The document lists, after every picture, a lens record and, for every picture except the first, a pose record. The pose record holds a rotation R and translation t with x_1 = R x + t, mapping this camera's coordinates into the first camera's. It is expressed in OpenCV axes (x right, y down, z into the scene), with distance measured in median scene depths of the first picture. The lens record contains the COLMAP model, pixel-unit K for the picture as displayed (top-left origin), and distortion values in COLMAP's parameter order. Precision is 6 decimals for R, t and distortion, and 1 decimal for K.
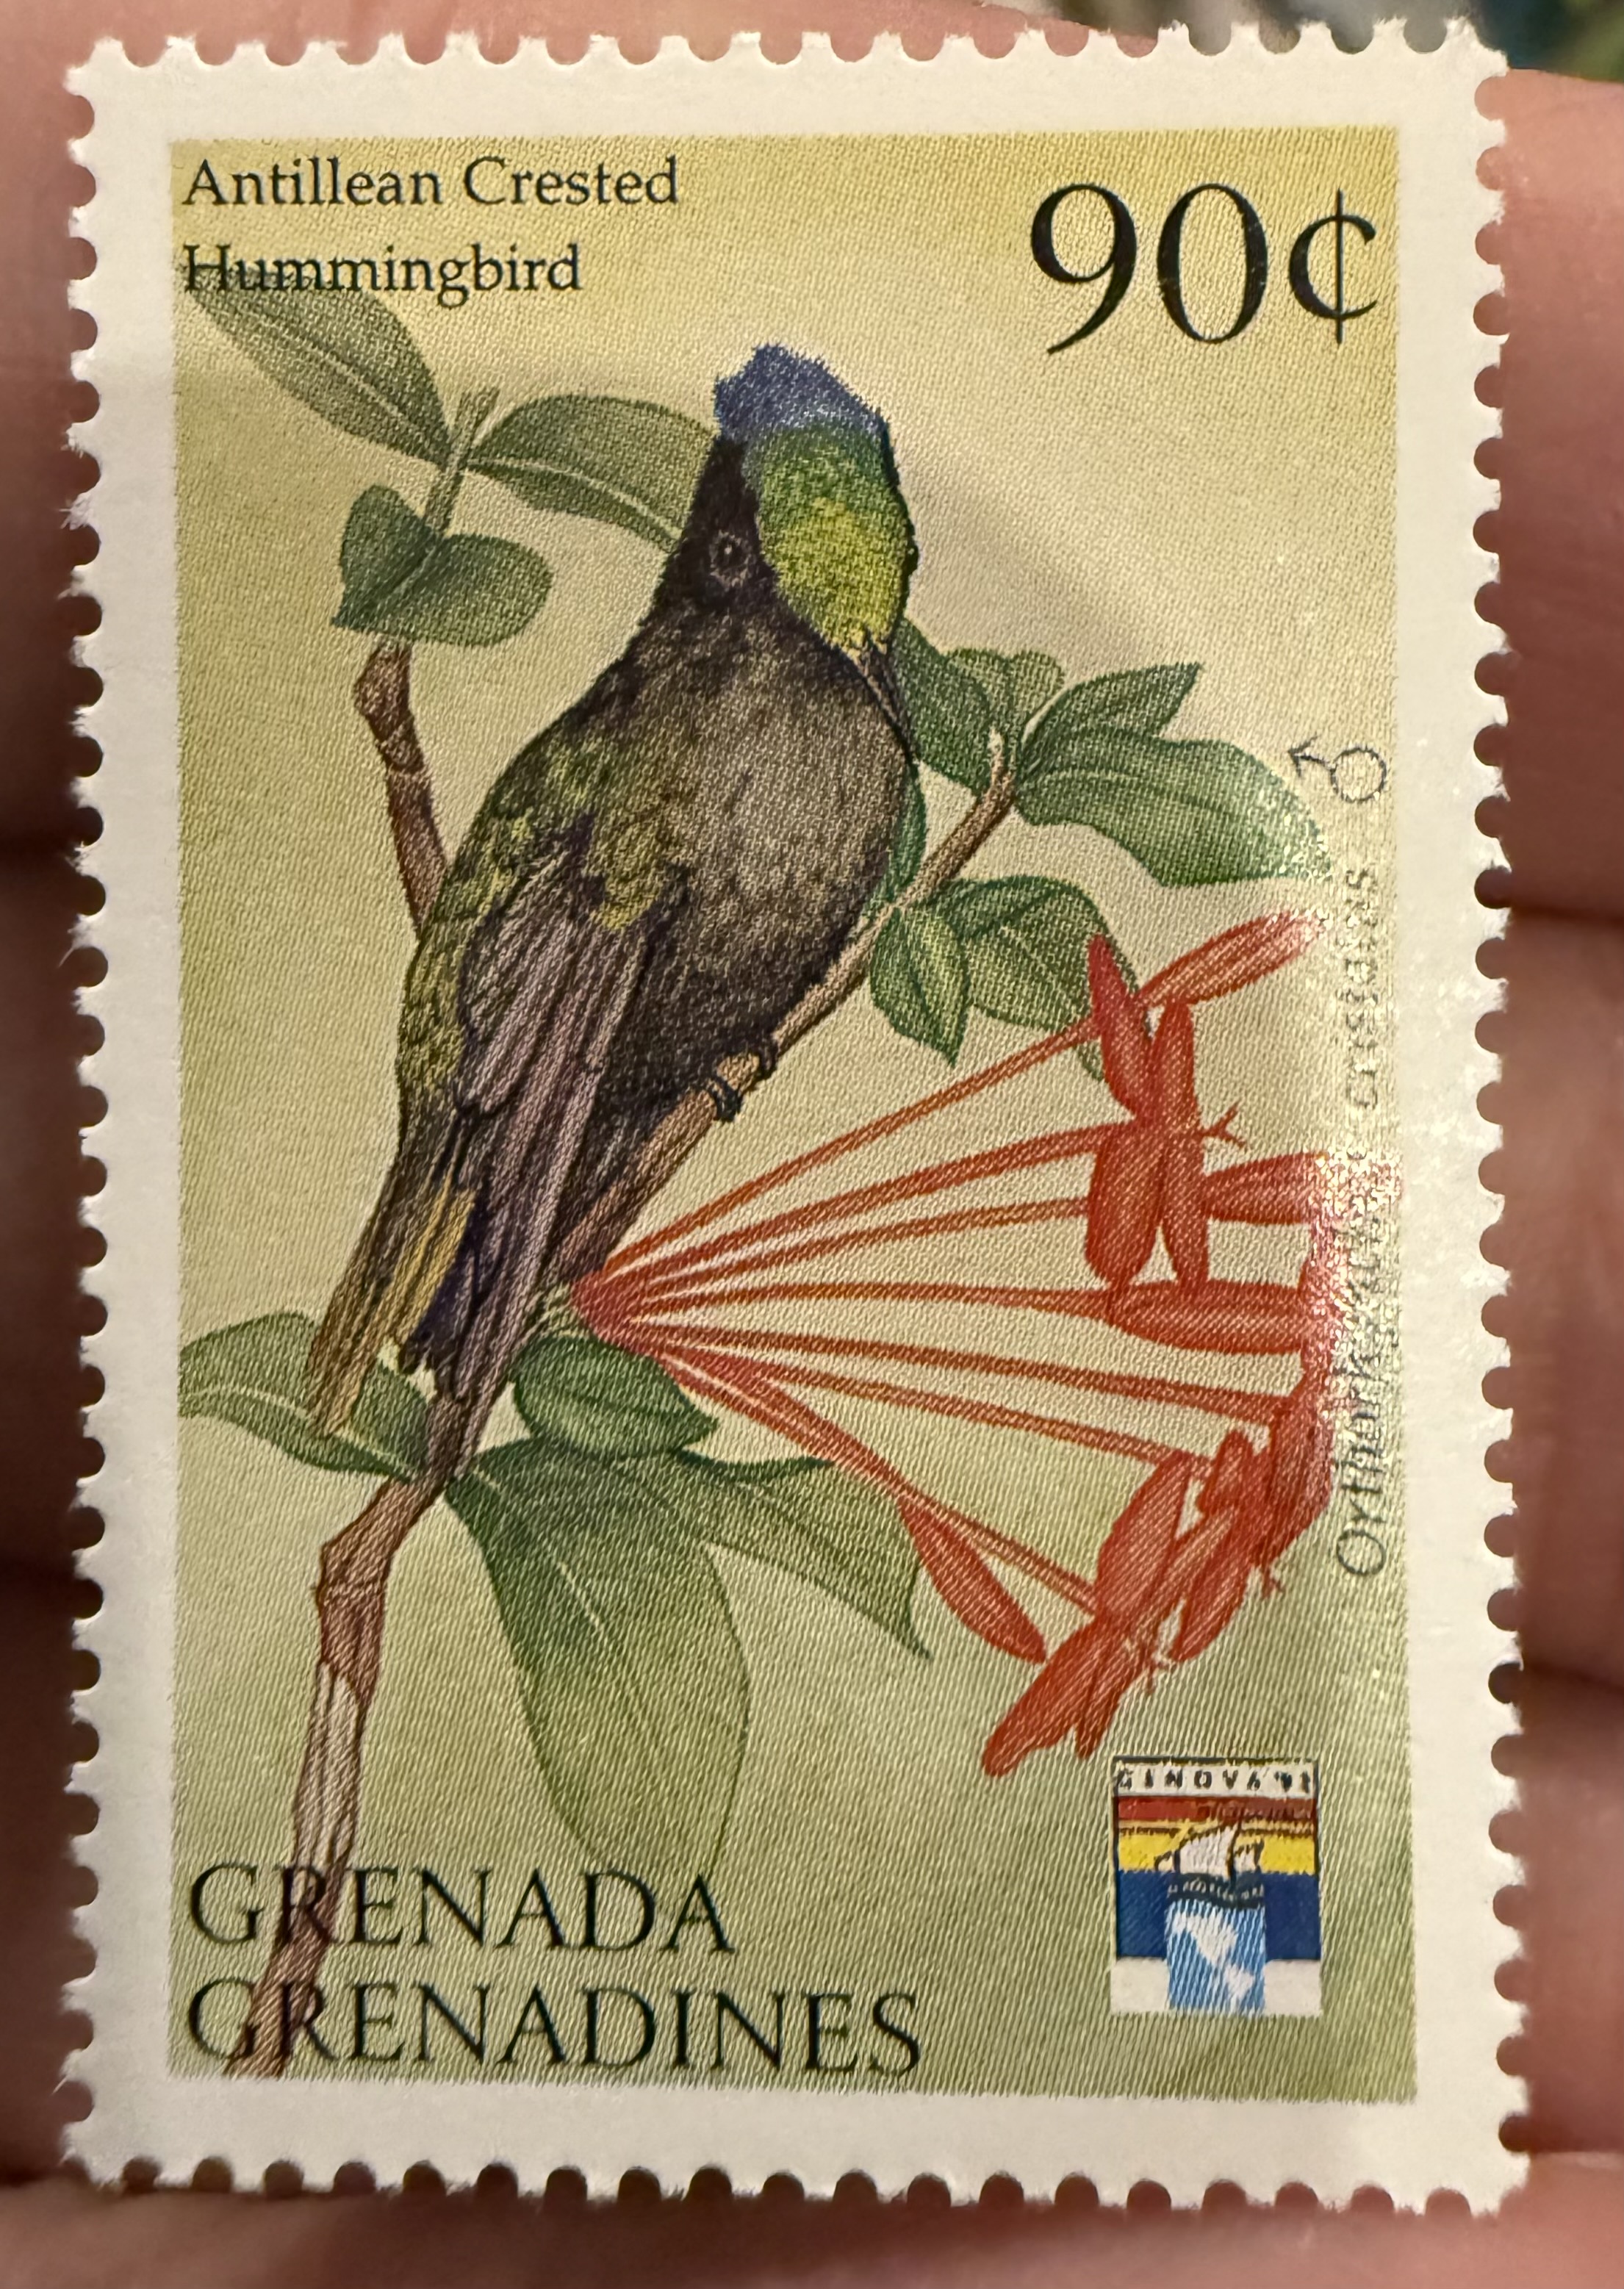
lens RADIAL K [[1641.9, 0, 836.1], [0, 1641.9, 1134.9], [0, 0, 1]] dist [0.048674, 0.001969]
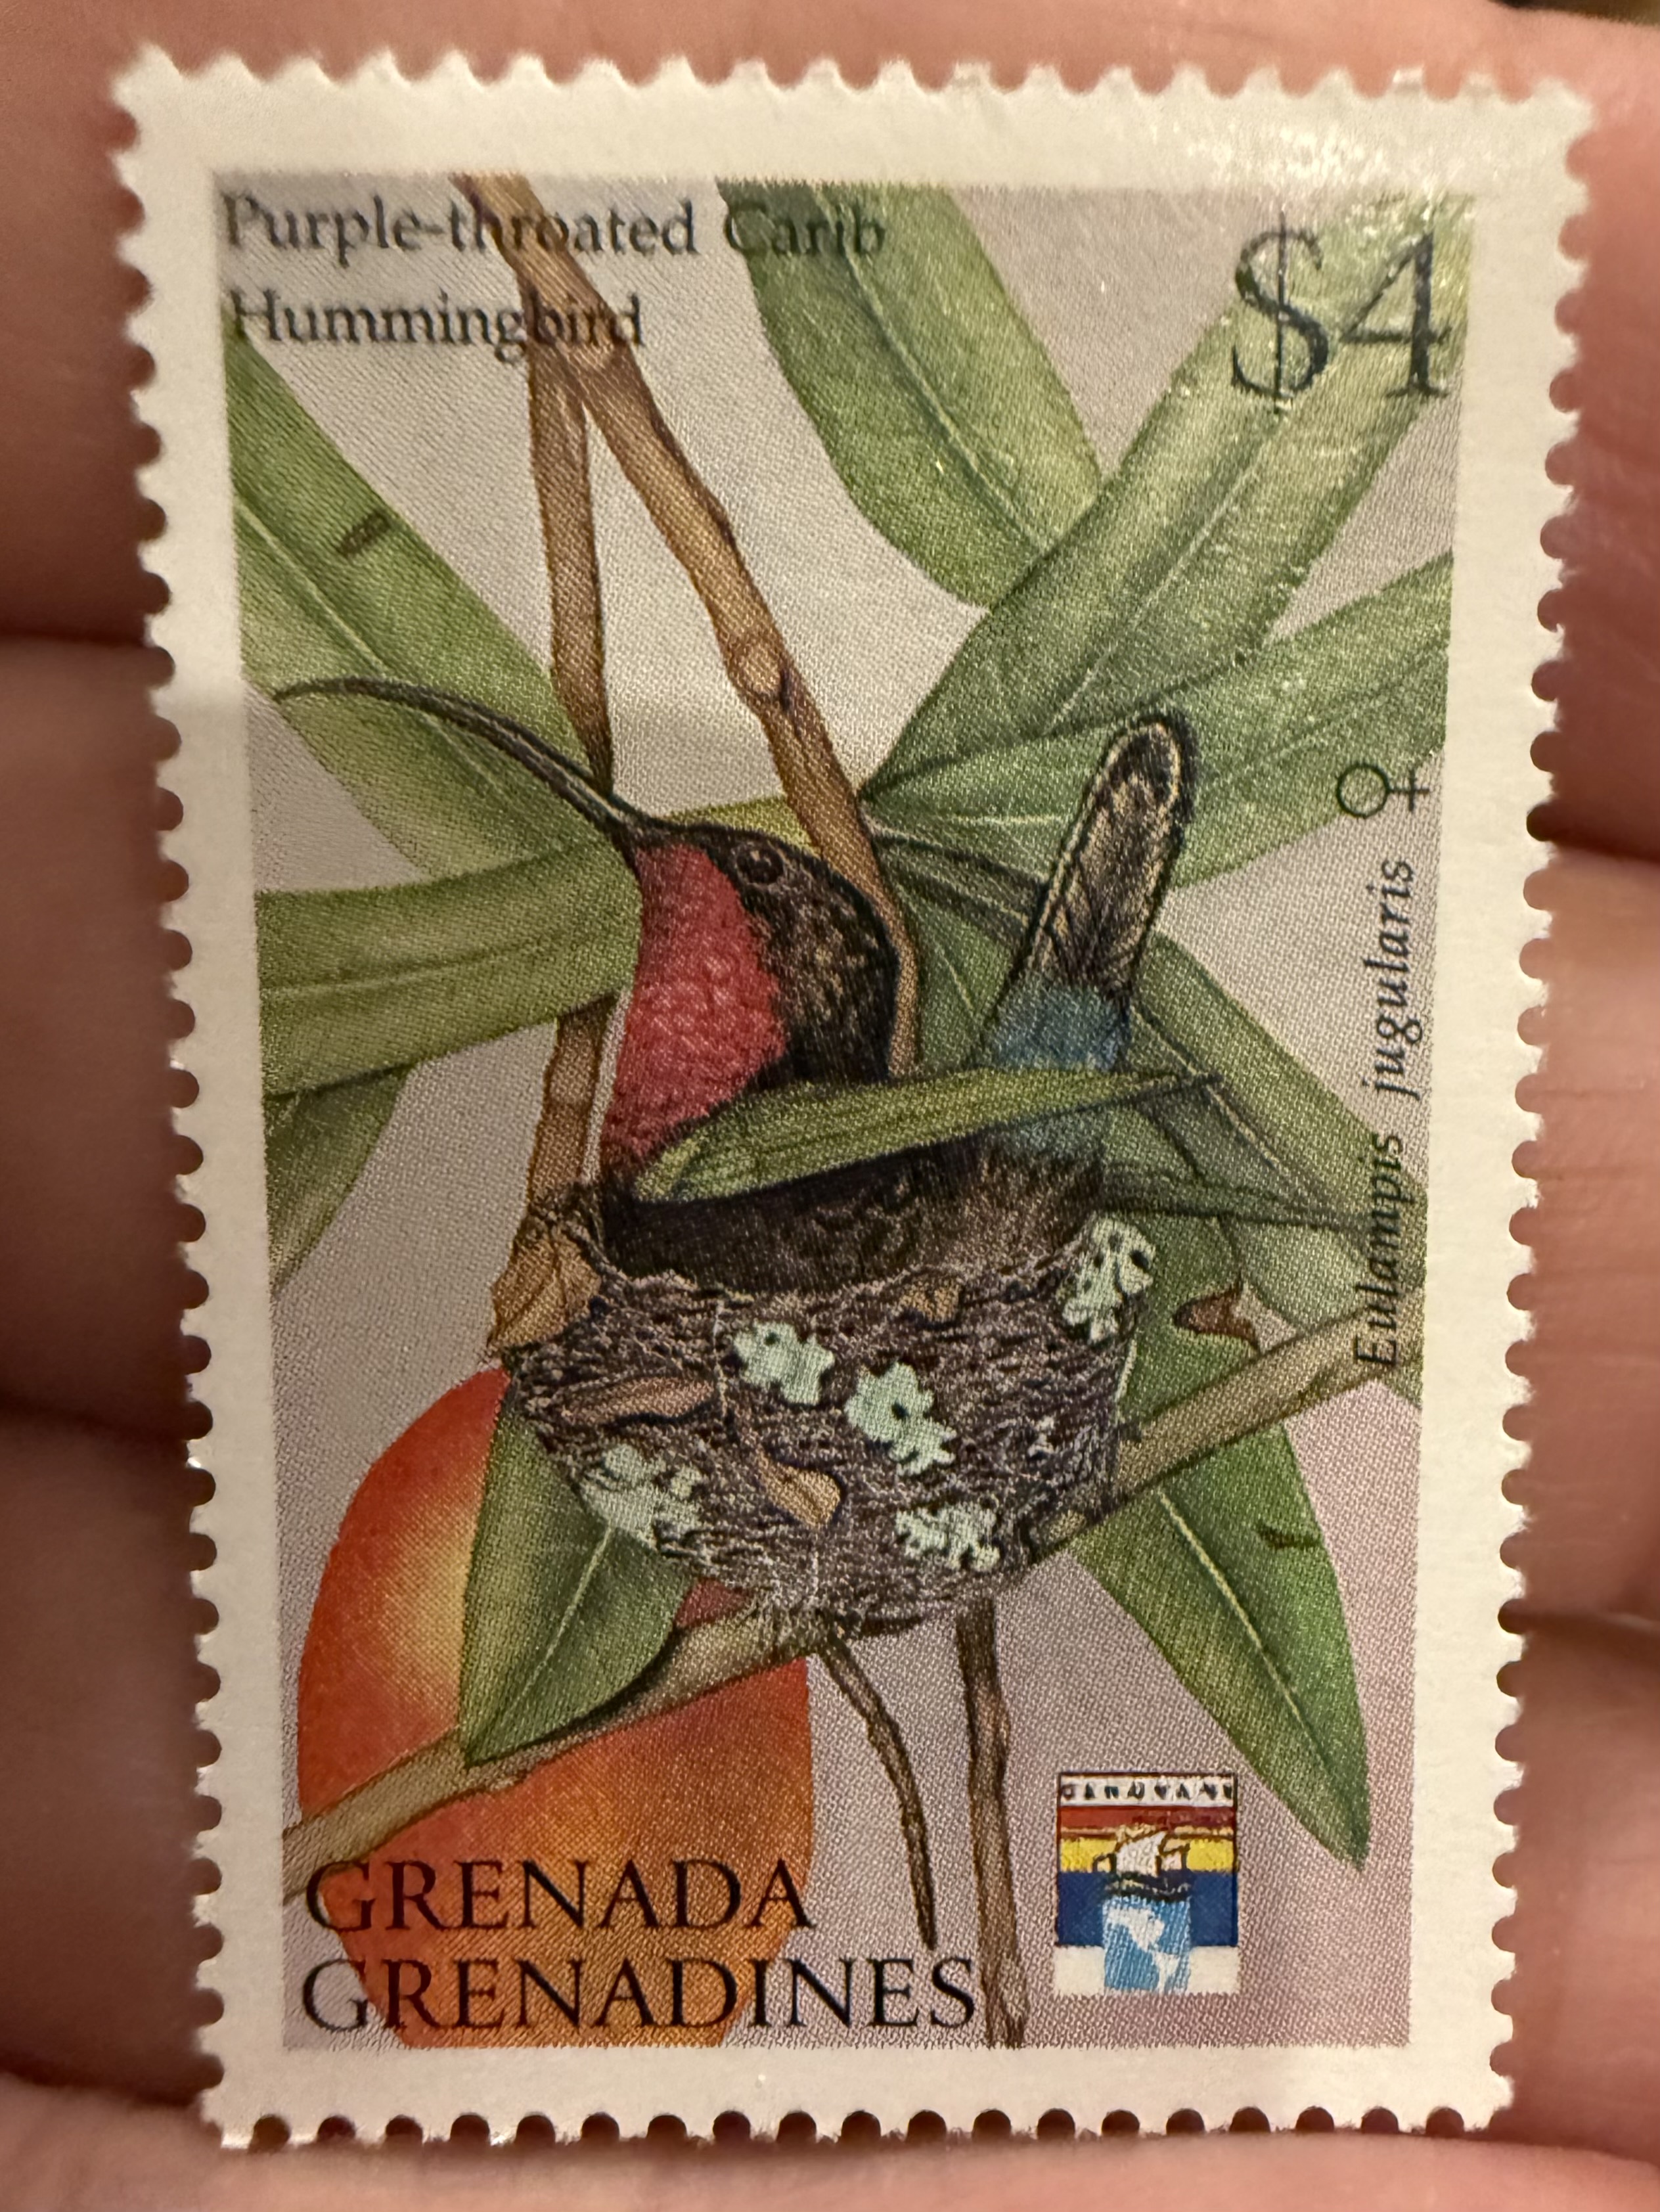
lens RADIAL K [[1583.5, 0, 939.5], [0, 1583.5, 1096.6], [0, 0, 1]] dist [-0.000495, 0.123544]
pose [[0.999739, 0.007988, 0.021426, -0.000952], [-0.010291, 0.993915, 0.109668, -0.173207], [-0.020419, -0.109860, 0.993737, 0.002784]]
